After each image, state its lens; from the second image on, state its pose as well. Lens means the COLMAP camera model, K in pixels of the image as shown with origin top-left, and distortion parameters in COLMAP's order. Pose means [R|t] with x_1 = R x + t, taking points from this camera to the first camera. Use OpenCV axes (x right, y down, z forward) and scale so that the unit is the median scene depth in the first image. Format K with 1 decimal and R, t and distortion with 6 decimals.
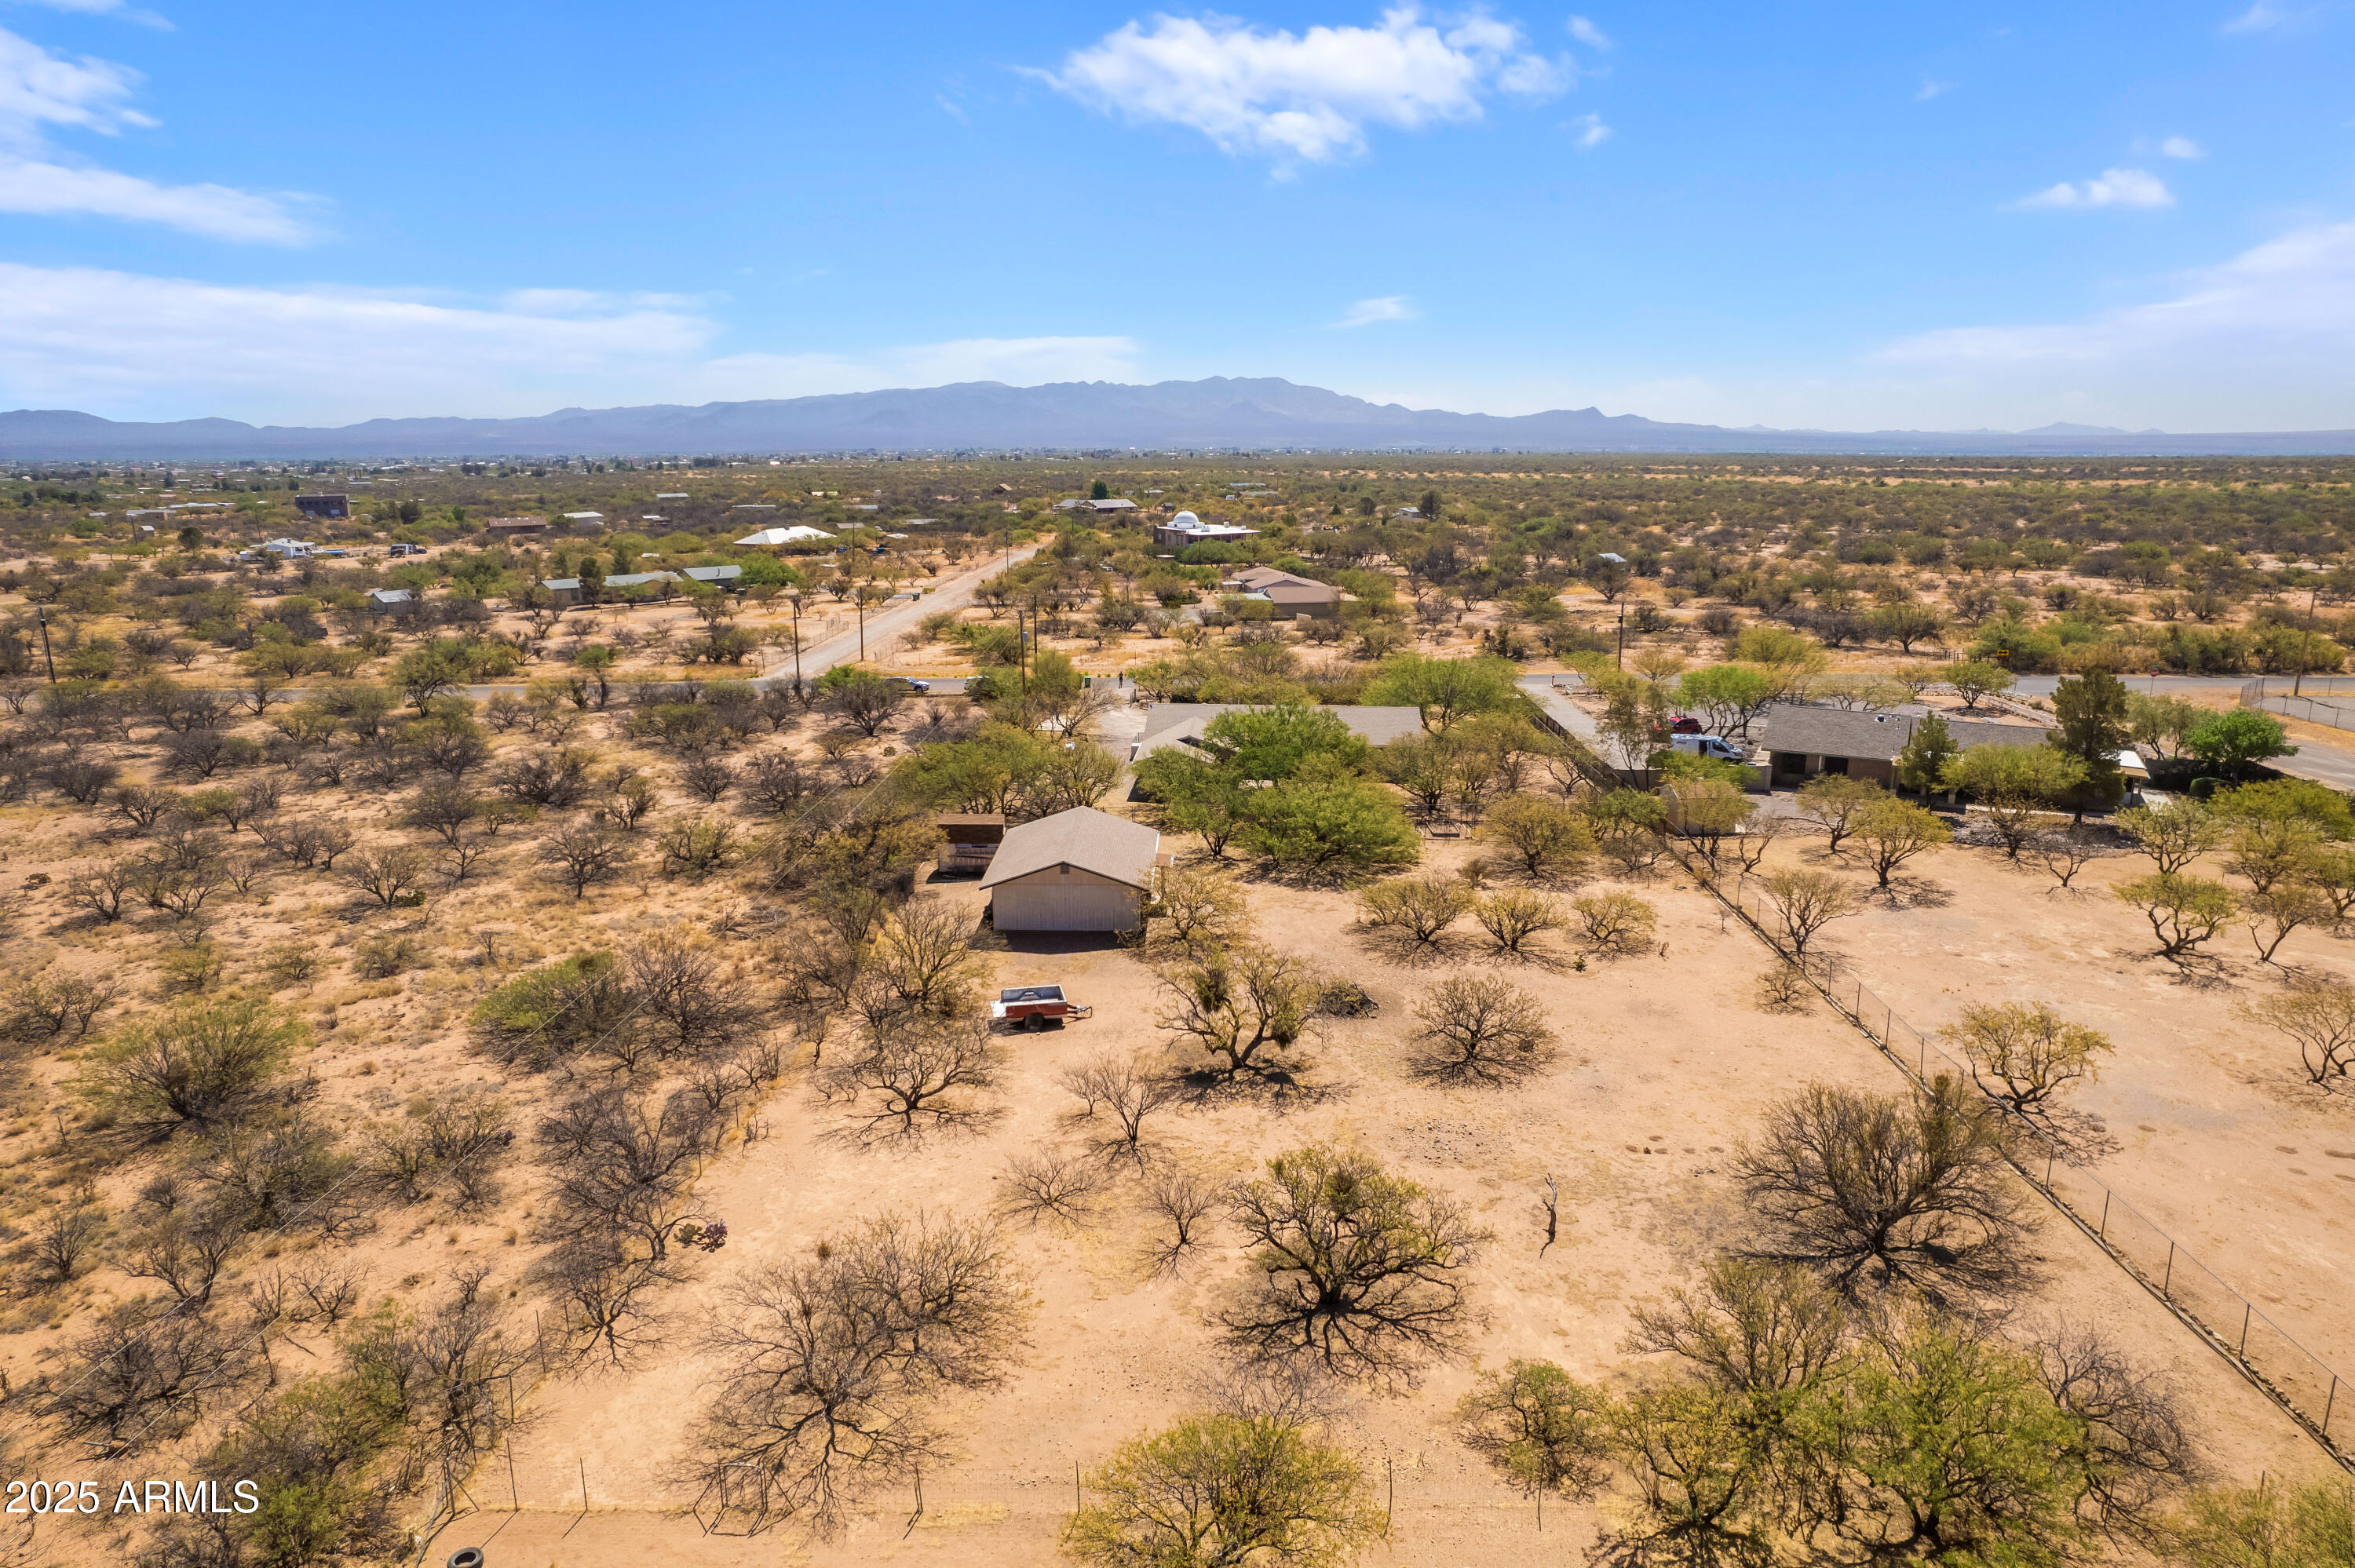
lens RADIAL K [[1448.0, 0, 1177.5], [0, 1448.0, 784.0], [0, 0, 1]] dist [-0.032090, -0.000310]
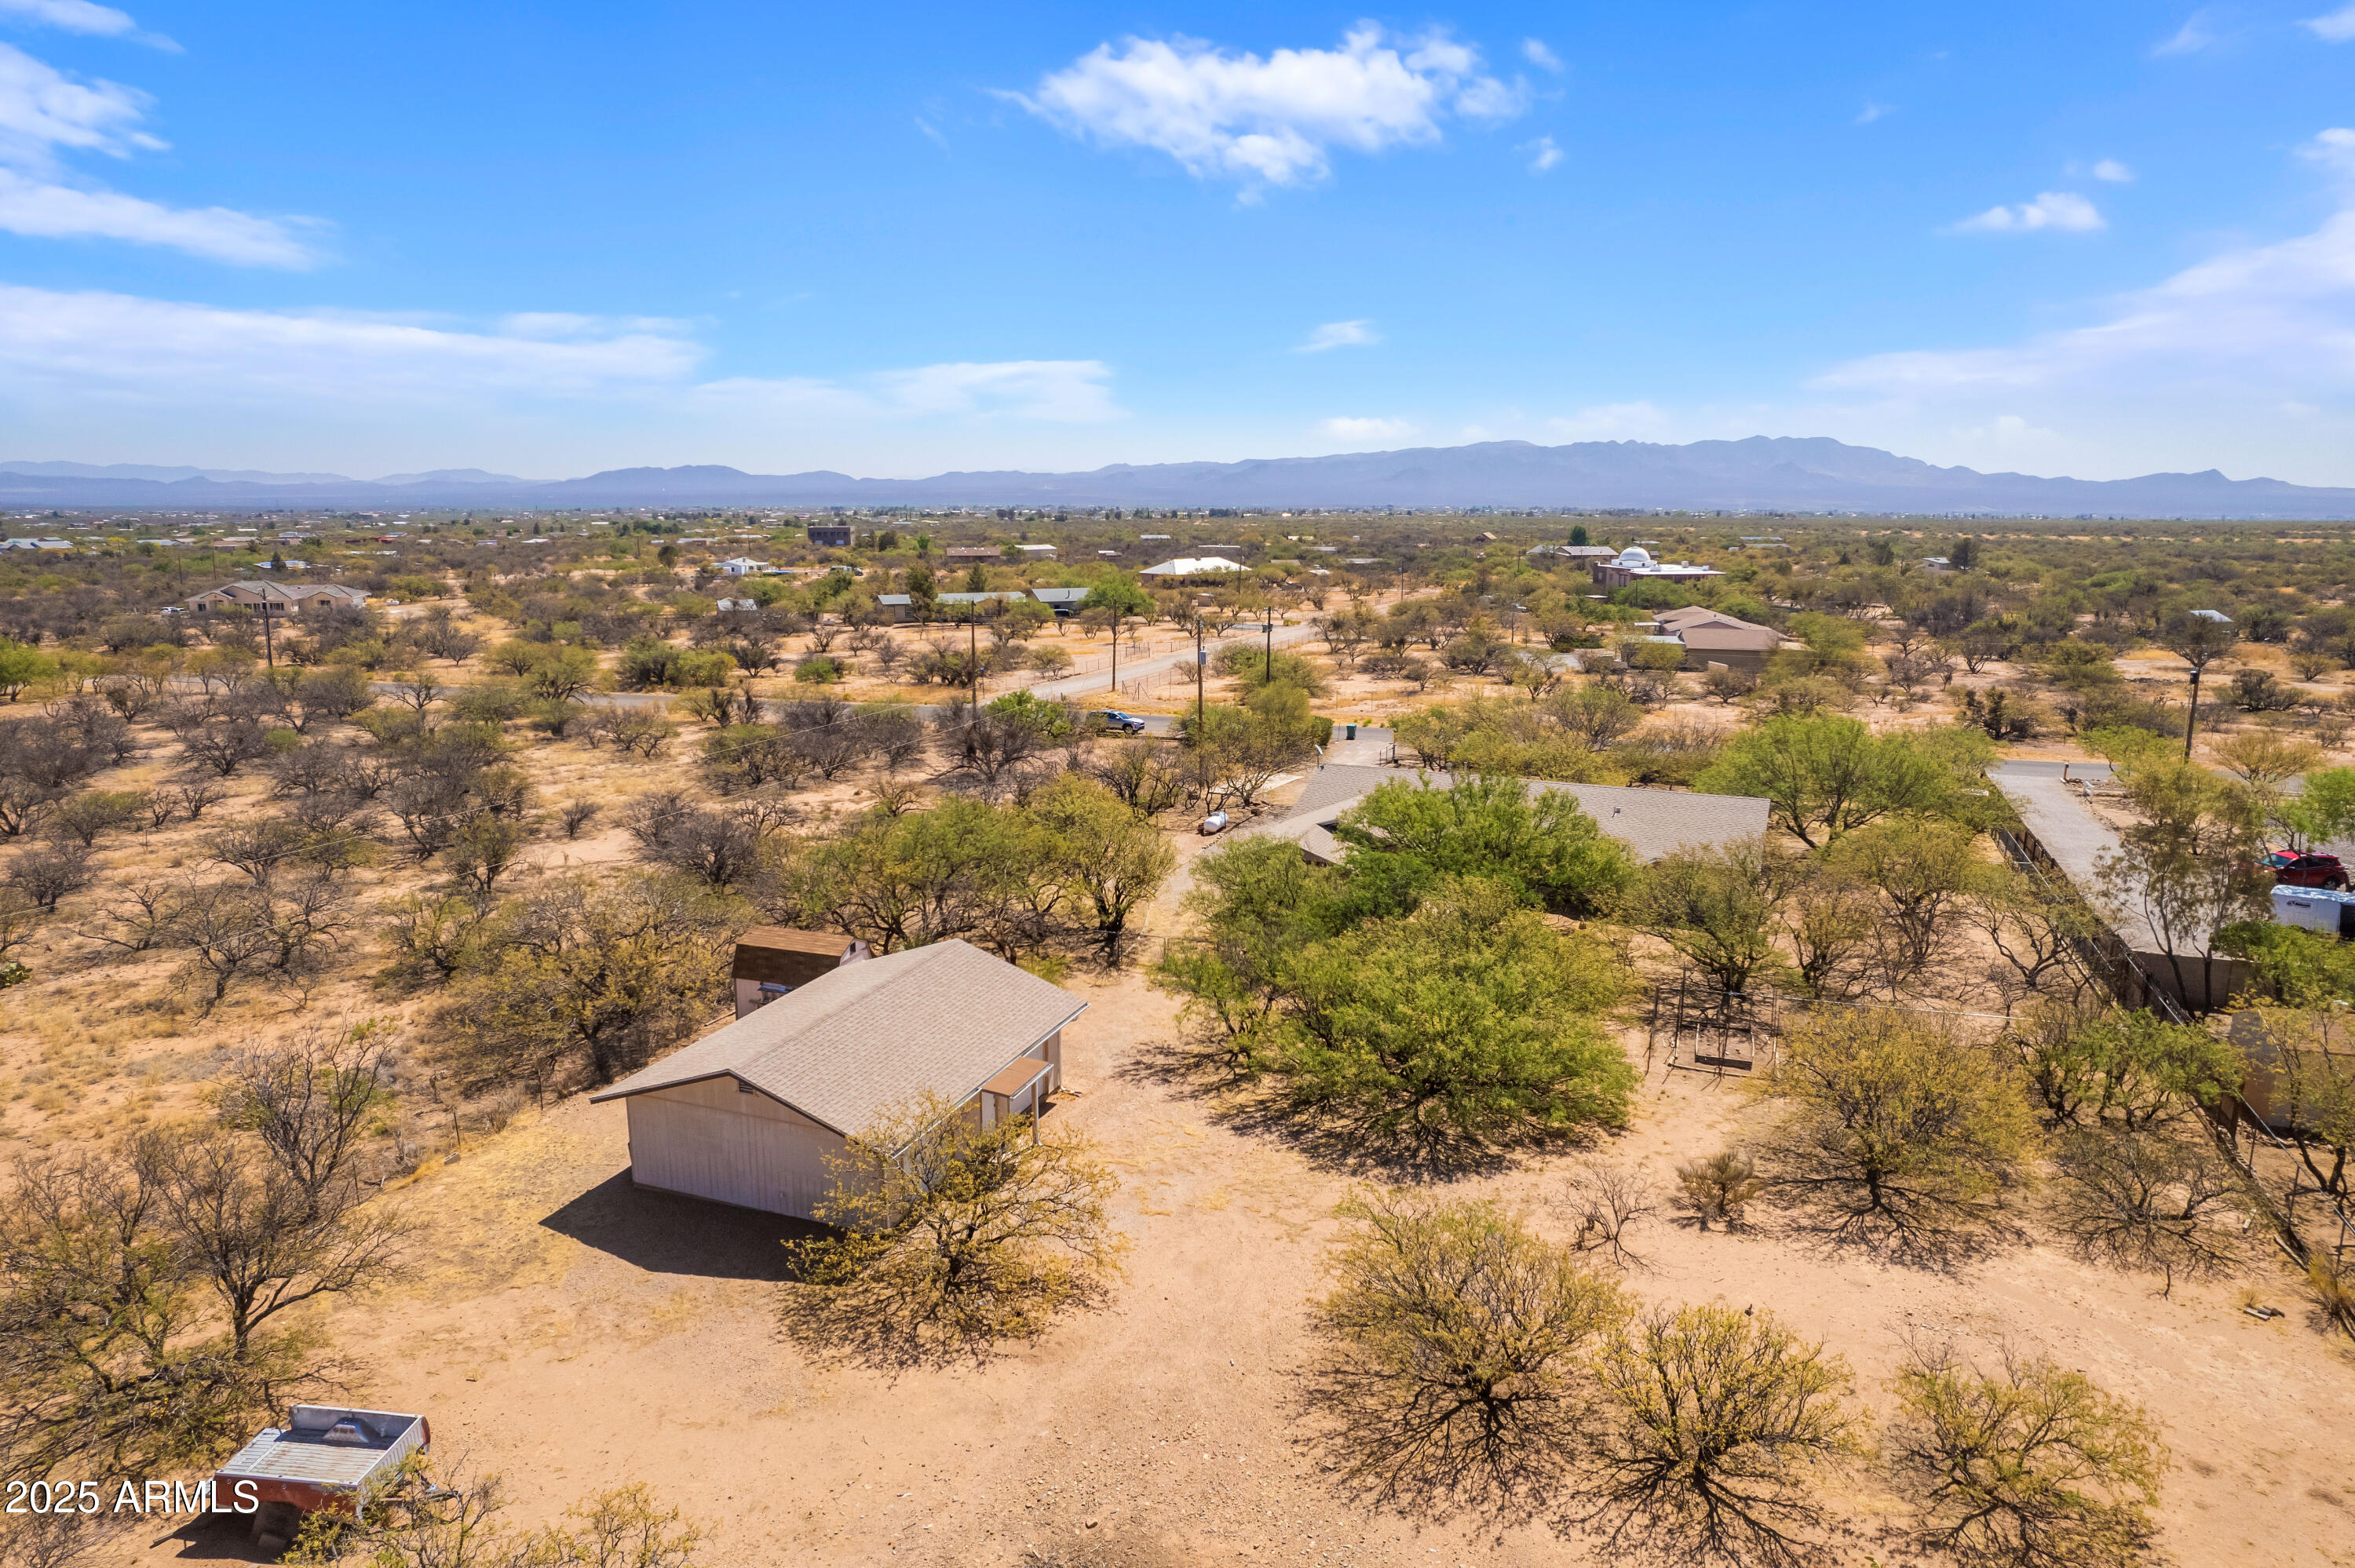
lens RADIAL K [[1476.4, 0, 1211.1], [0, 1476.4, 784.8], [0, 0, 1]] dist [-0.078463, 0.076875]
pose [[0.948263, 0.069268, -0.309837, 0.074244], [-0.081853, 0.996257, -0.027788, -0.013347], [0.306752, 0.051711, 0.950384, 0.207732]]
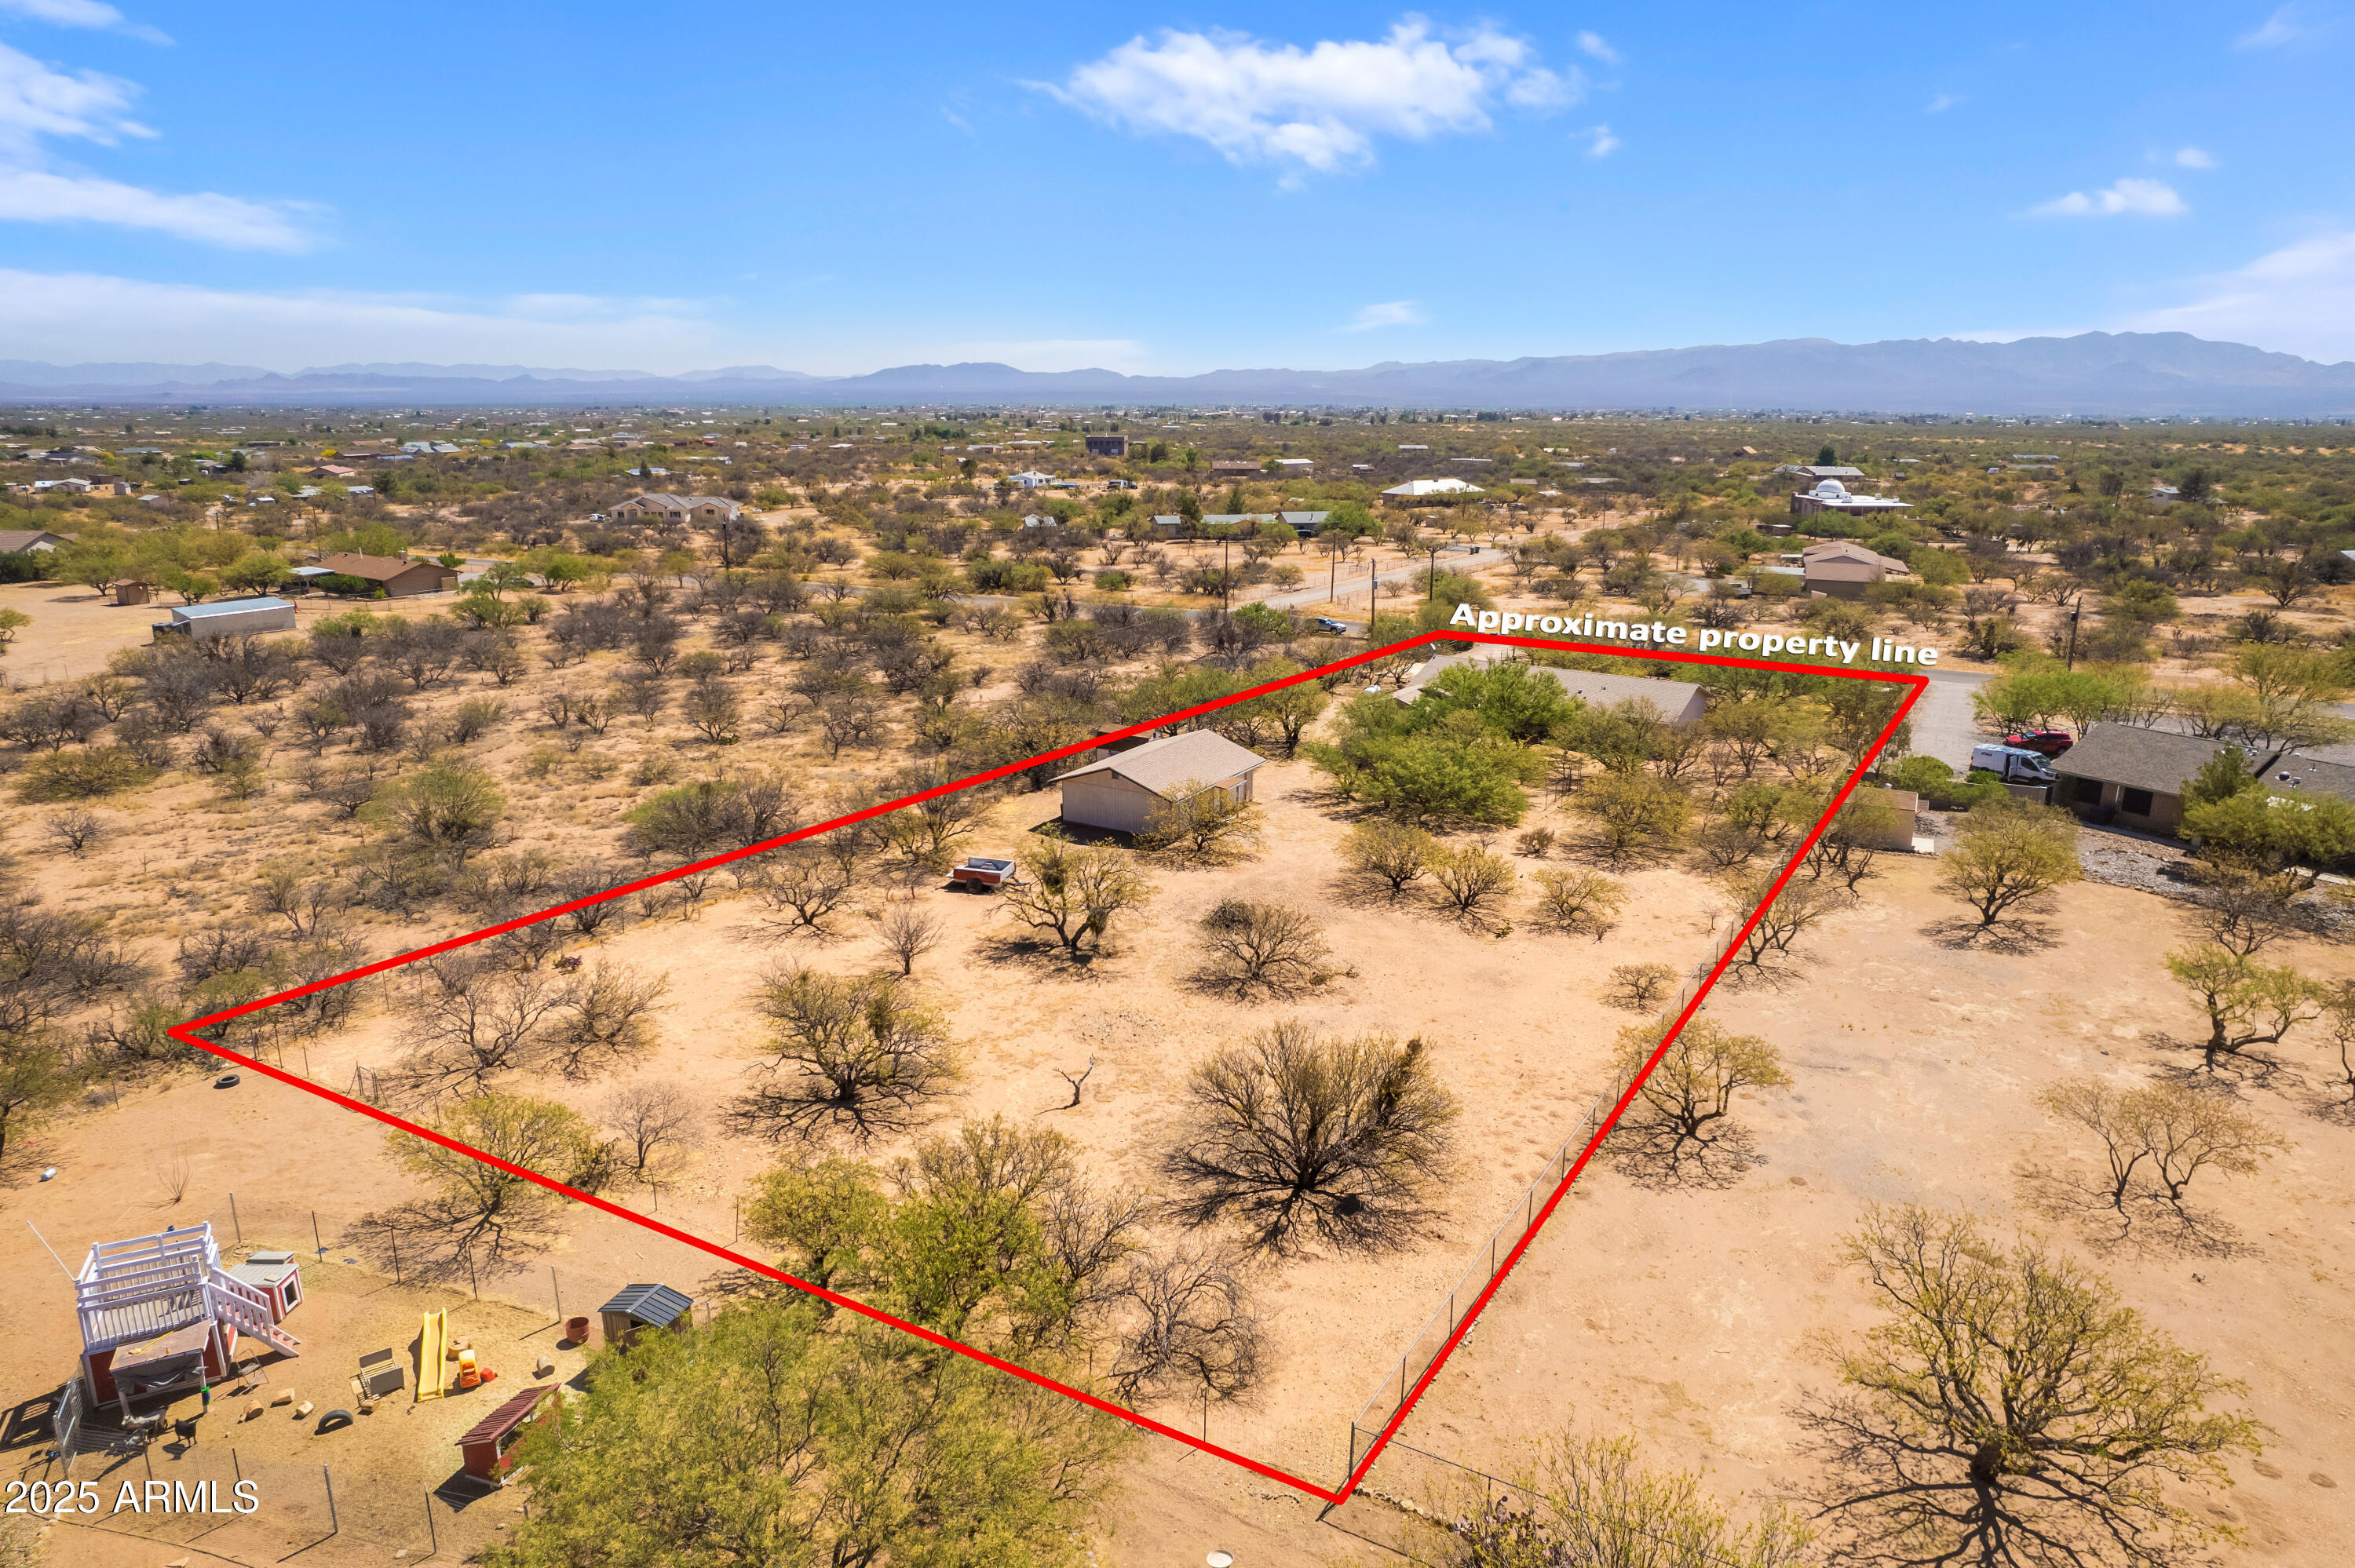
lens RADIAL K [[1476.4, 0, 1211.1], [0, 1476.4, 784.8], [0, 0, 1]] dist [-0.078463, 0.076875]
pose [[0.877433, 0.131136, -0.461426, 0.182610], [-0.119397, 0.991339, 0.054696, -0.001657], [0.464602, 0.007101, 0.885491, 0.009105]]
